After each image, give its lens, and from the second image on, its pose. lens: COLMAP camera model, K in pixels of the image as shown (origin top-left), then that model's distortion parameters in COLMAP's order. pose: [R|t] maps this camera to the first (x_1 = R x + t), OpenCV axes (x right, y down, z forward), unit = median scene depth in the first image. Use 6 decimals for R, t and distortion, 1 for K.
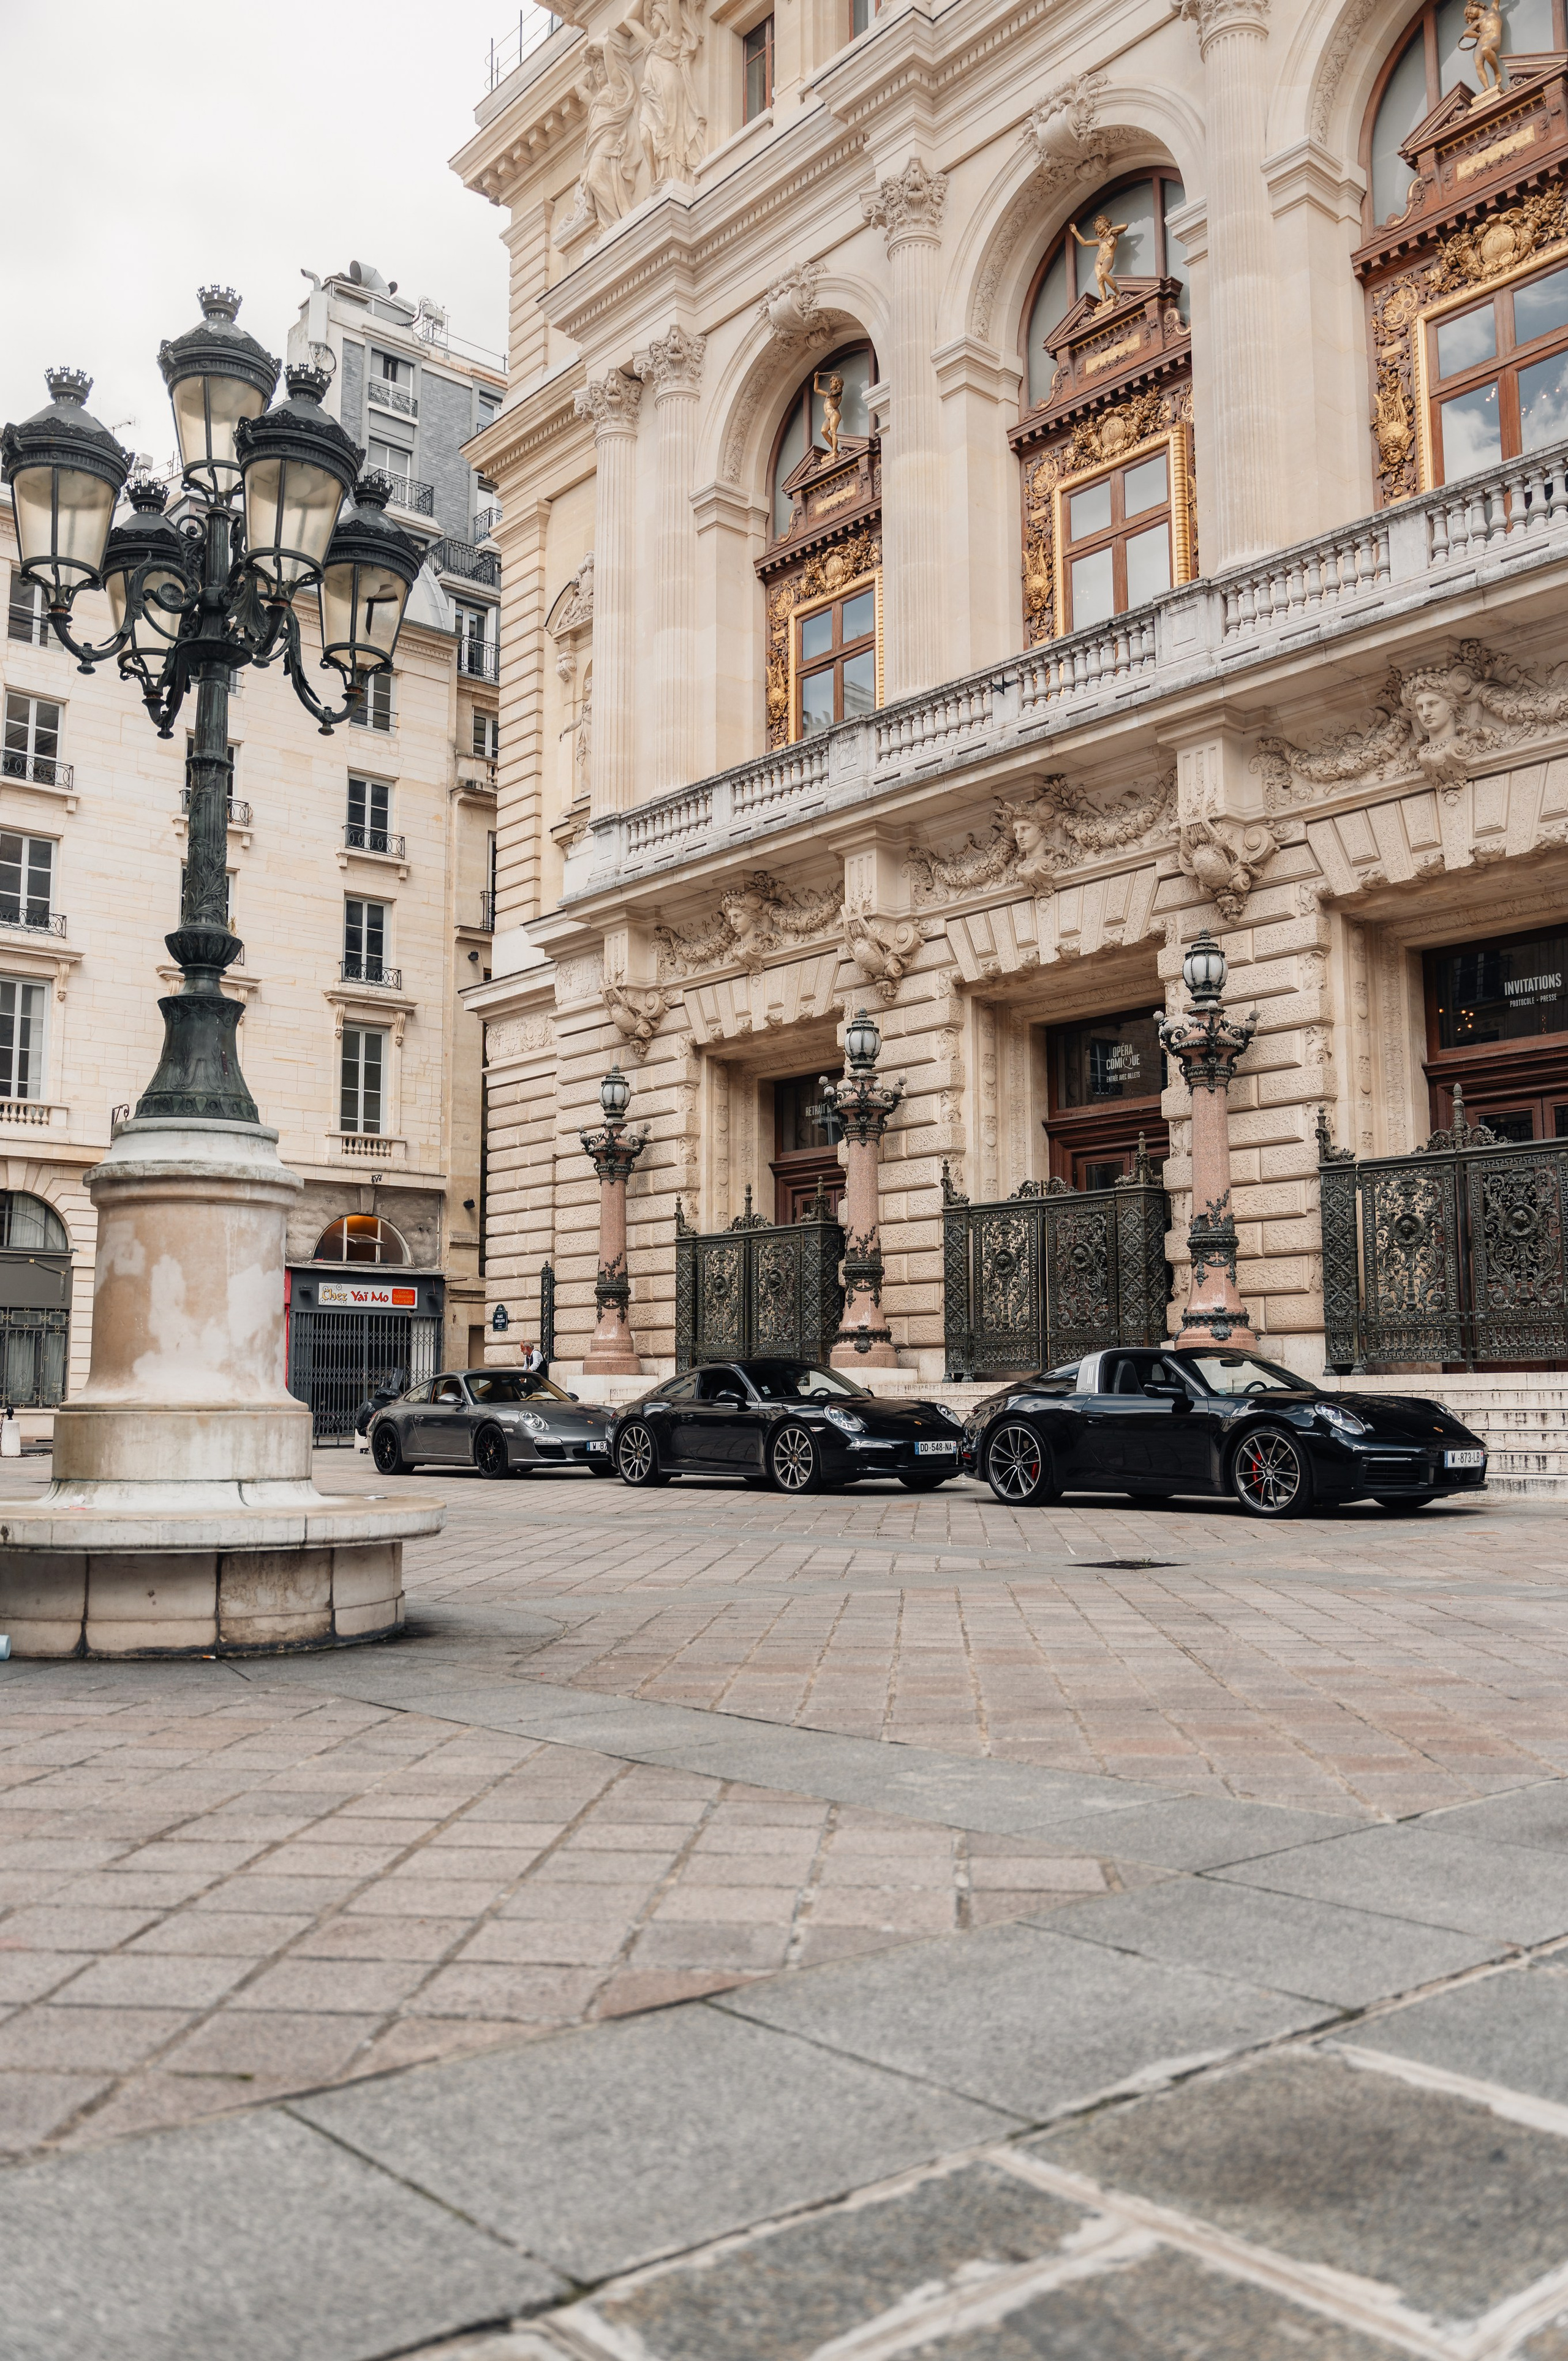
lens RADIAL K [[1940.3, 0, 775.0], [0, 1940.3, 1182.5], [0, 0, 1]] dist [-0.041250, -0.002449]
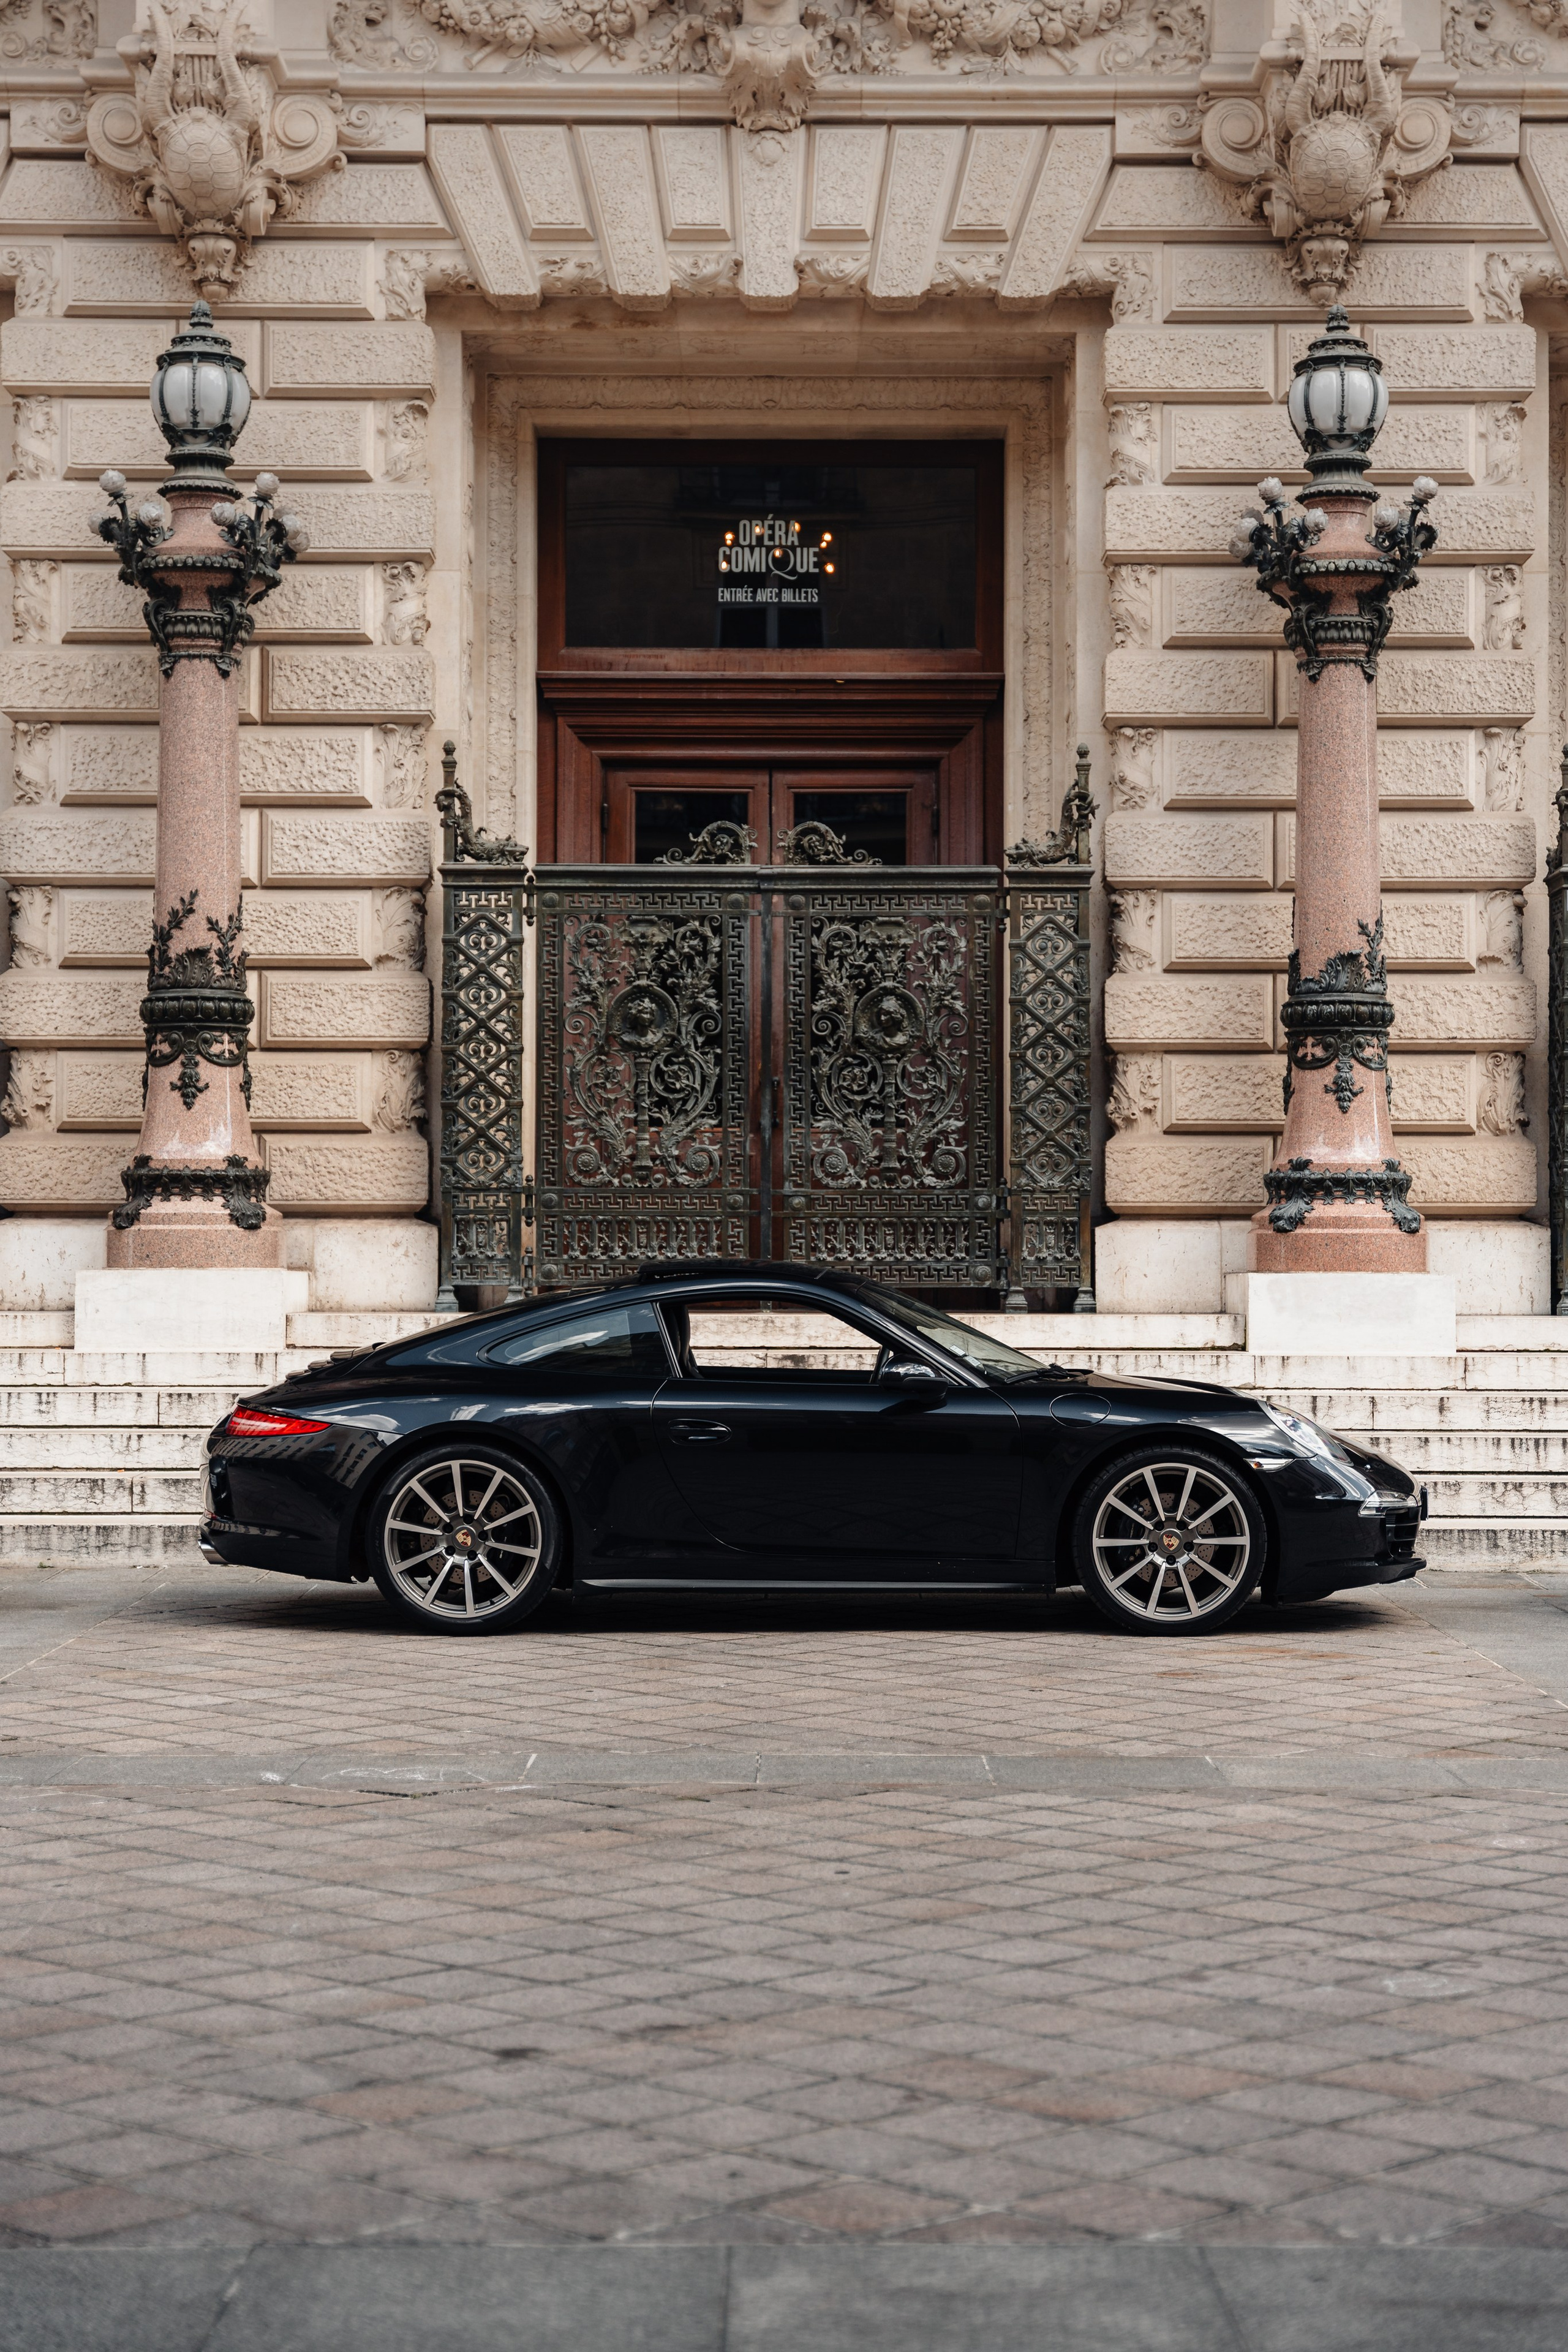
lens RADIAL K [[3566.0, 0, 866.8], [0, 3566.0, 1184.0], [0, 0, 1]] dist [0.017980, -0.043129]
pose [[0.644850, 0.043414, 0.763076, -0.309960], [-0.089860, 0.995768, 0.019286, 0.042801], [-0.759009, -0.081006, 0.646021, 0.364031]]
